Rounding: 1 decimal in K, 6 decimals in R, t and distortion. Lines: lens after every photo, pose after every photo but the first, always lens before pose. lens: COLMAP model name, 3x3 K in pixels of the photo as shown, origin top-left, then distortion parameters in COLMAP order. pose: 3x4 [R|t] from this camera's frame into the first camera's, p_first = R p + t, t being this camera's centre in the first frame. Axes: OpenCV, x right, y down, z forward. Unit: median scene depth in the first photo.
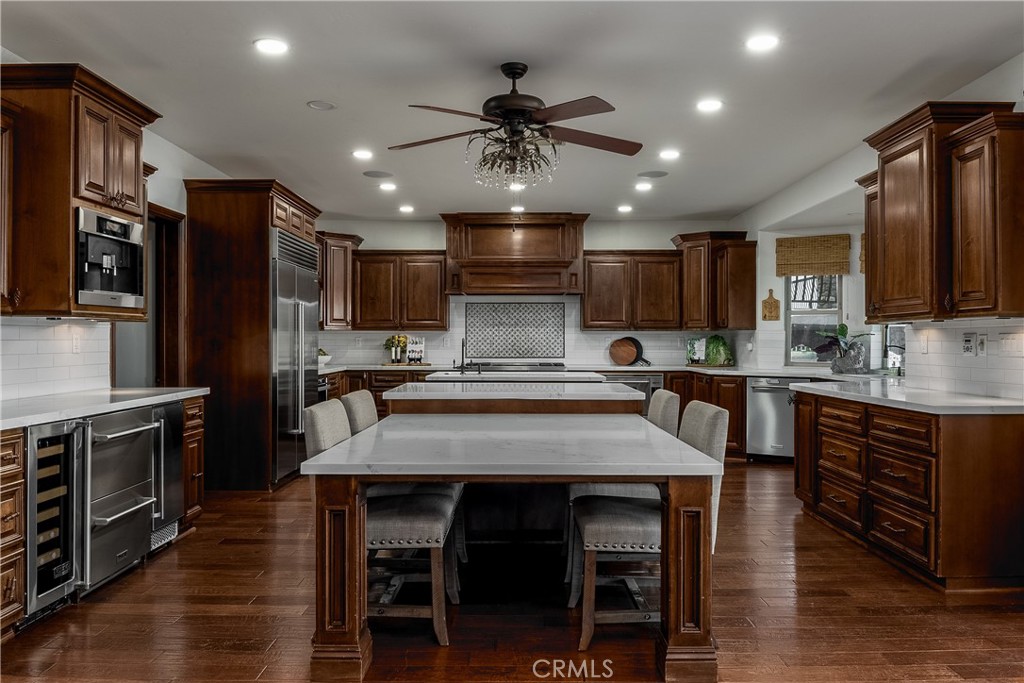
lens RADIAL K [[734.9, 0, 512.1], [0, 734.9, 344.3], [0, 0, 1]] dist [-0.002282, -0.005048]
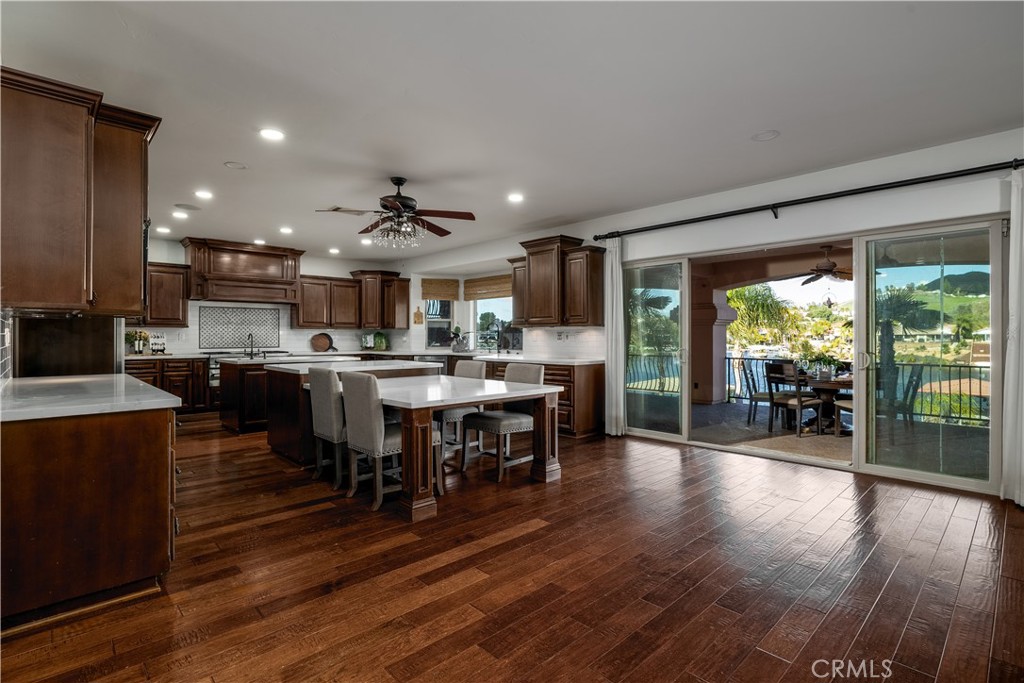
lens RADIAL K [[492.1, 0, 511.9], [0, 492.1, 336.5], [0, 0, 1]] dist [0.003740, 0.000106]
pose [[0.719561, -0.001243, 0.694428, -0.297909], [0.003151, 0.999994, -0.001475, 0.000234], [-0.694422, 0.003249, 0.719560, -0.015605]]
